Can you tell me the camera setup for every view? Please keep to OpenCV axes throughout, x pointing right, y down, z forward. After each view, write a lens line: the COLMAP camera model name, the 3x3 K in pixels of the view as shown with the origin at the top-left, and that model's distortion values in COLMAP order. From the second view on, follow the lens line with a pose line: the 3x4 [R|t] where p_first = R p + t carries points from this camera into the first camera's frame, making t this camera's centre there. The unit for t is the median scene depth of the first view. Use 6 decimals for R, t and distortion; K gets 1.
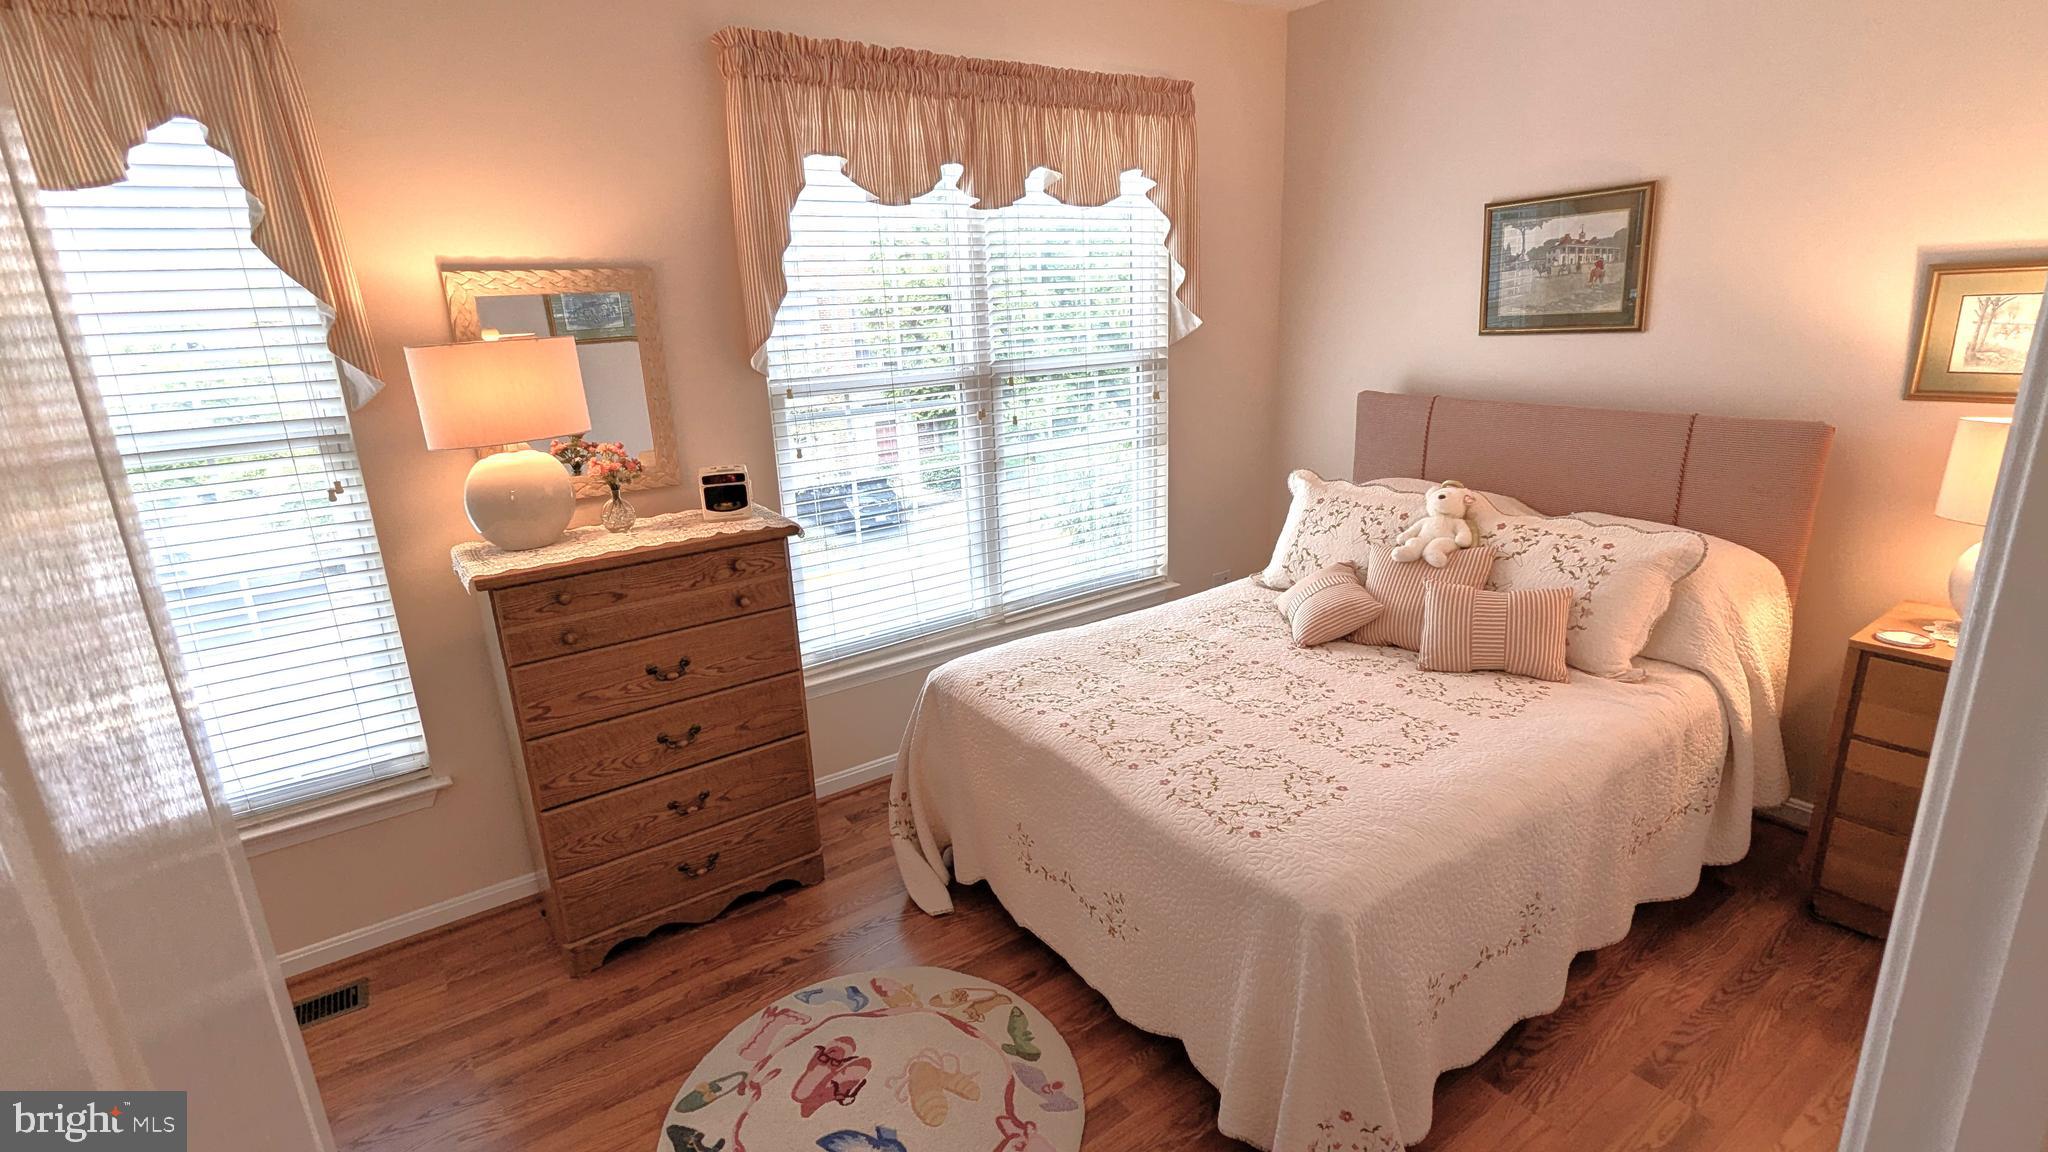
lens RADIAL K [[974.2, 0, 1026.9], [0, 974.2, 584.0], [0, 0, 1]] dist [-0.002414, 0.001680]
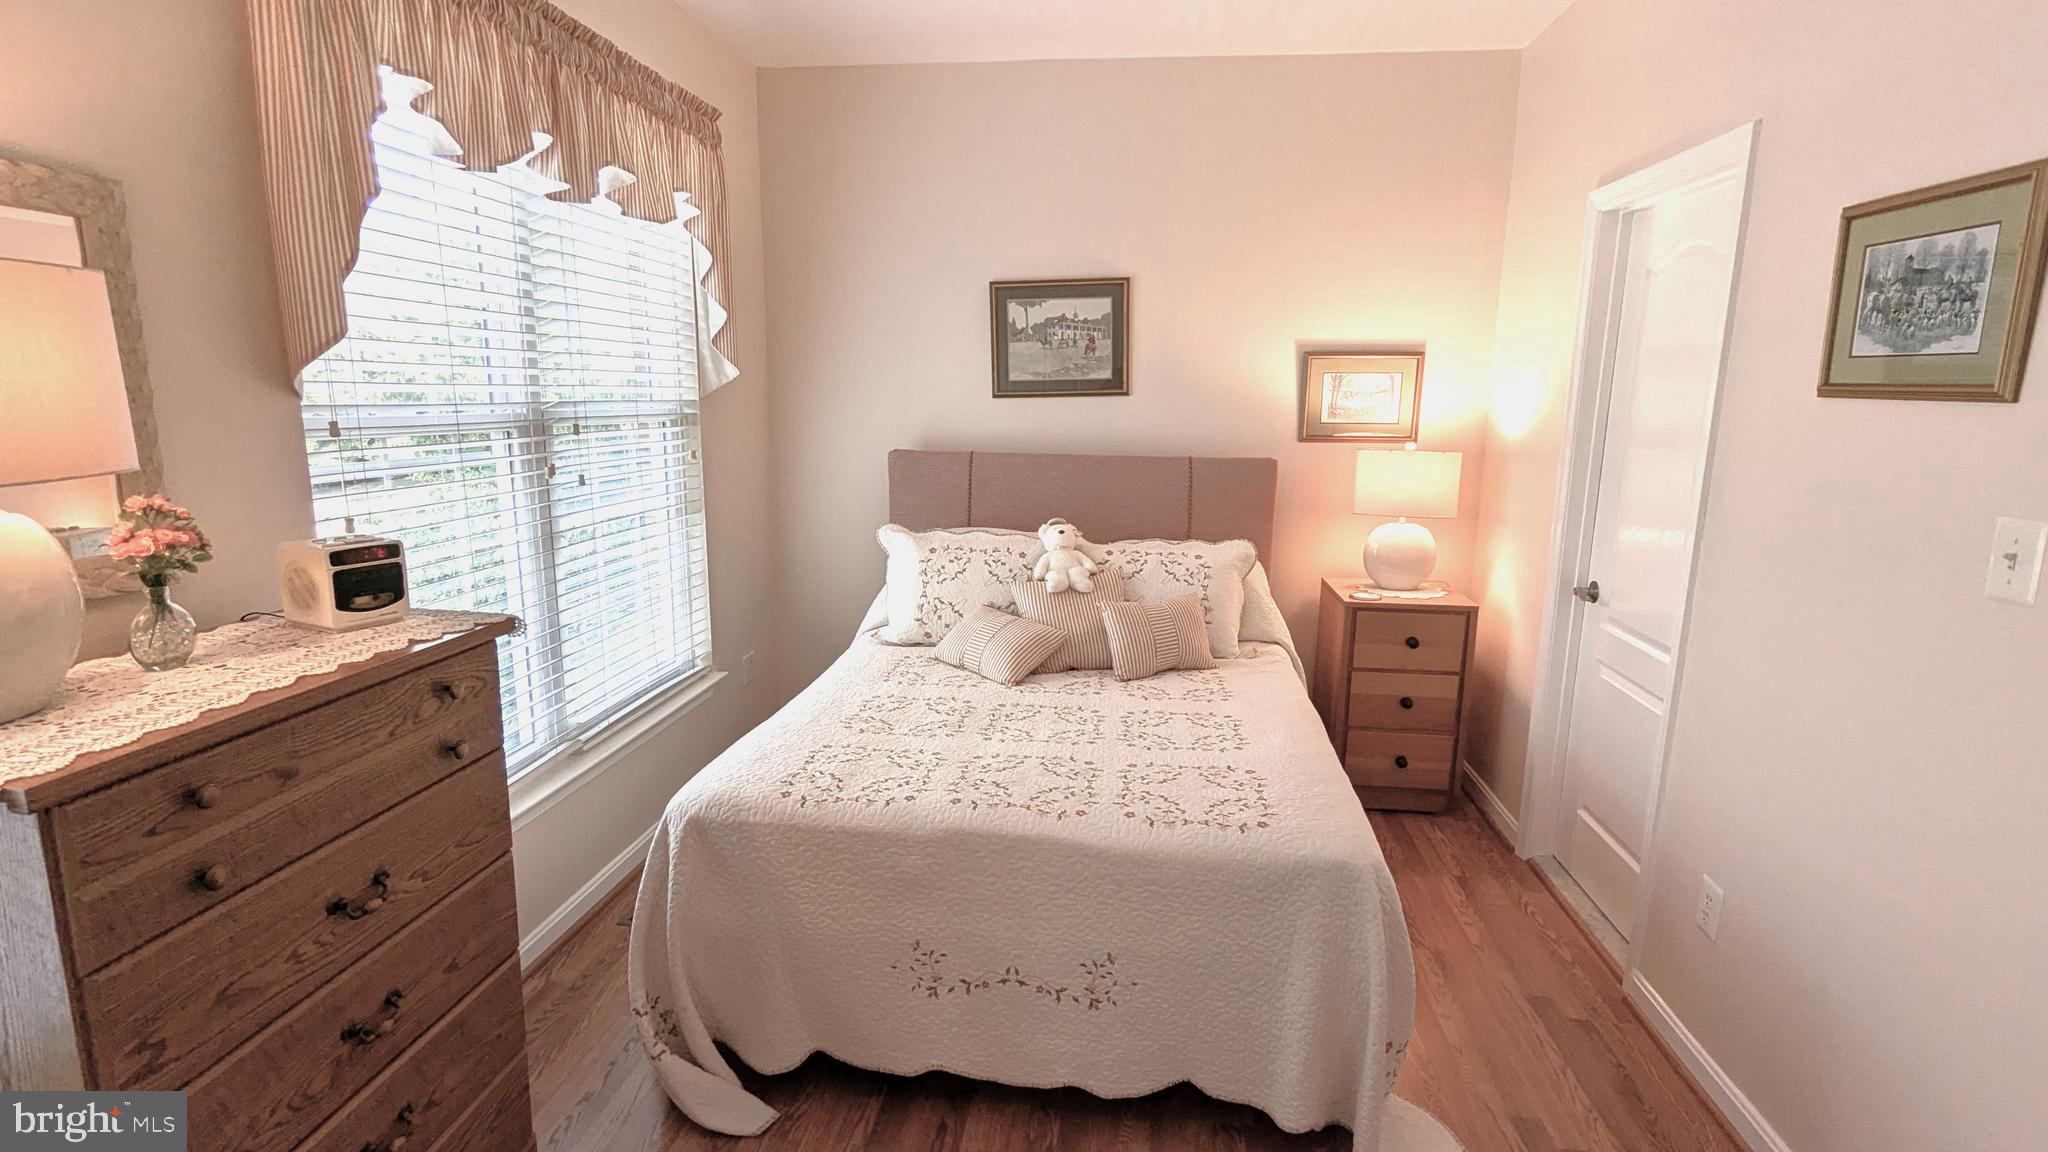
lens RADIAL K [[997.3, 0, 1029.6], [0, 997.3, 587.2], [0, 0, 1]] dist [0.000536, -0.001899]
pose [[0.668122, -0.096309, 0.737793, -0.472873], [0.174988, 0.984113, -0.030000, -0.000588], [-0.723182, 0.149148, 0.674361, 0.299273]]
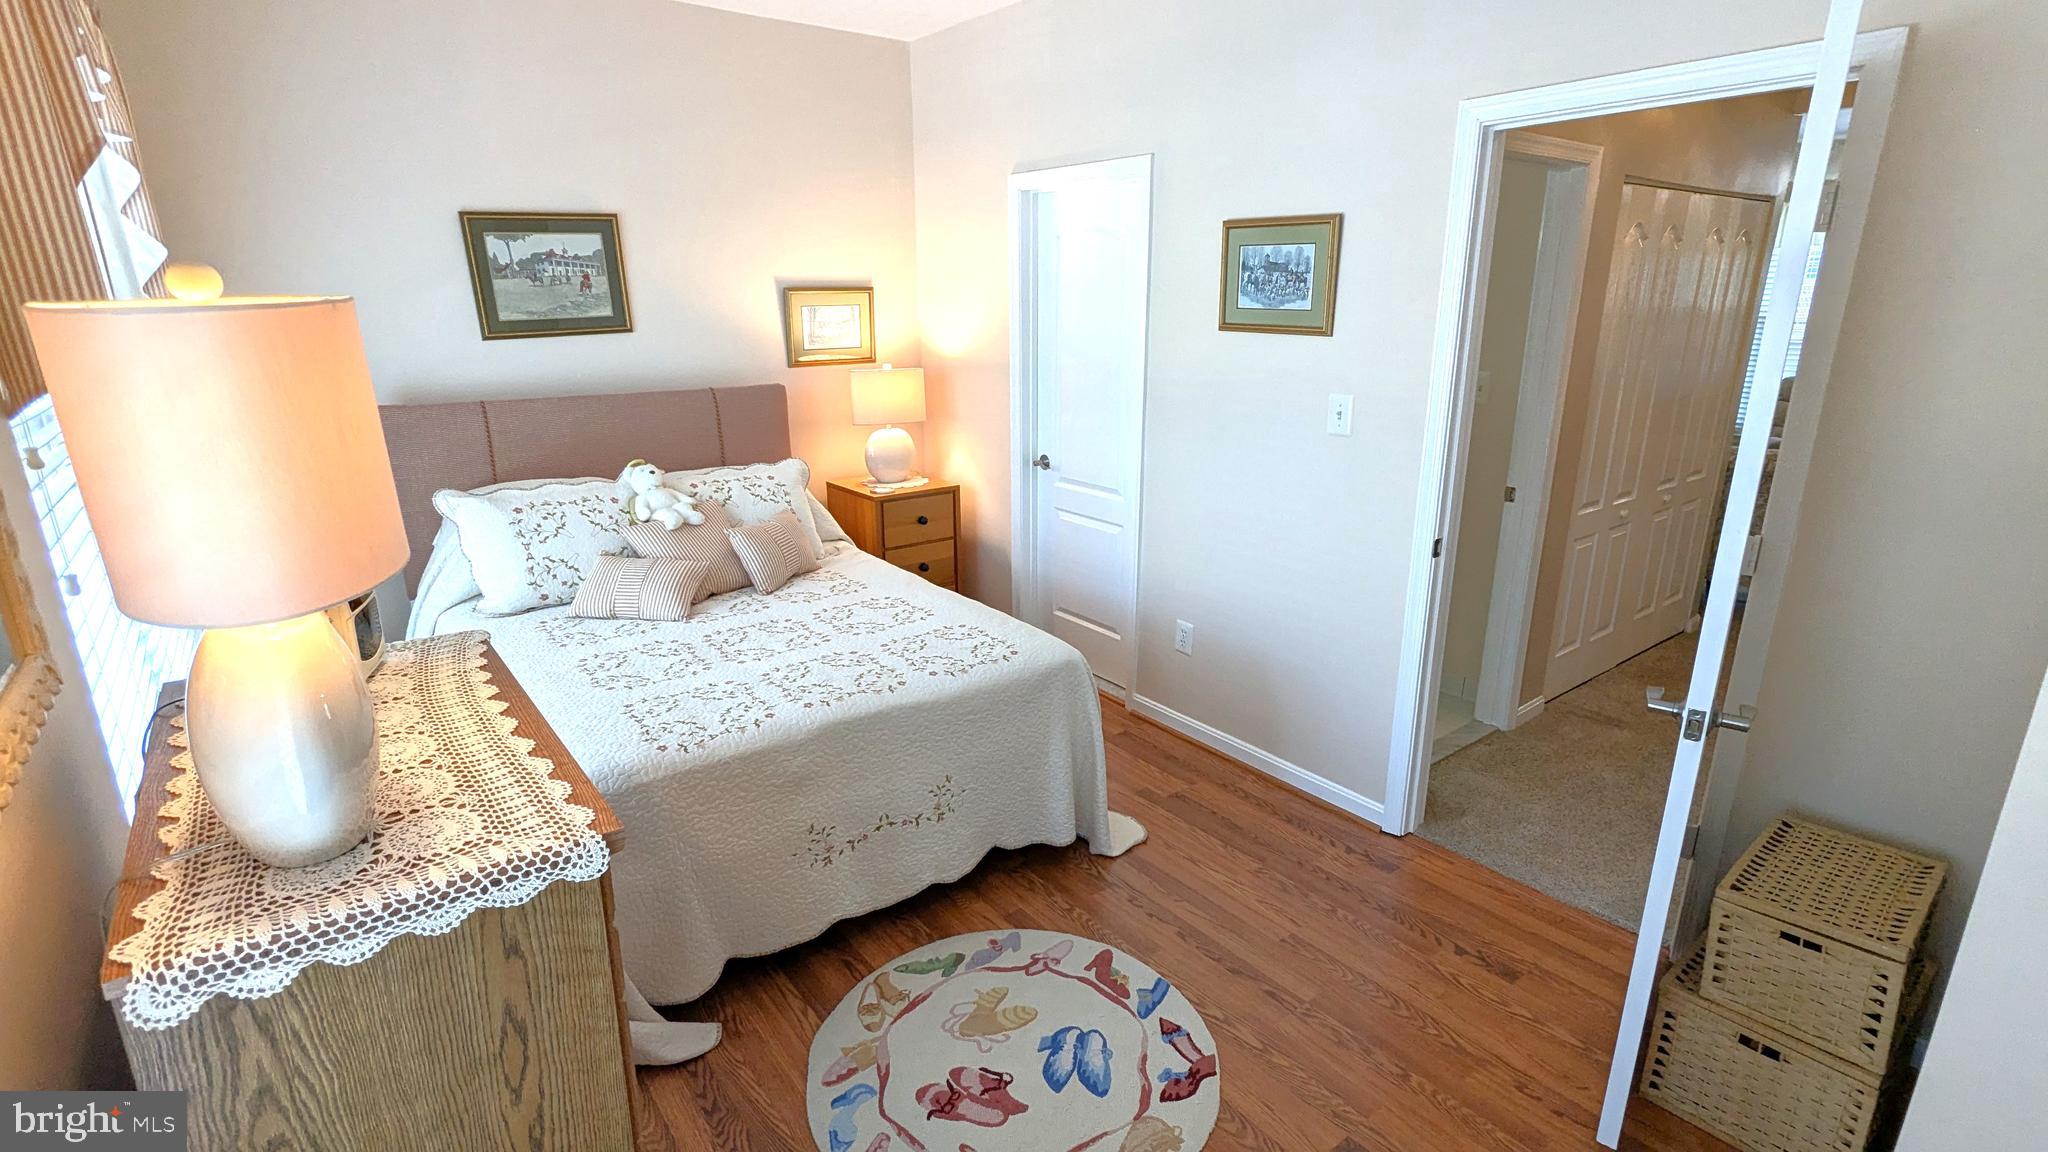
lens RADIAL K [[969.7, 0, 1029.7], [0, 969.7, 580.5], [0, 0, 1]] dist [0.013489, -0.000337]
pose [[-0.039340, -0.244789, 0.968778, -0.794071], [0.292104, 0.924360, 0.245428, -0.133141], [-0.955577, 0.292639, 0.035140, 0.621165]]
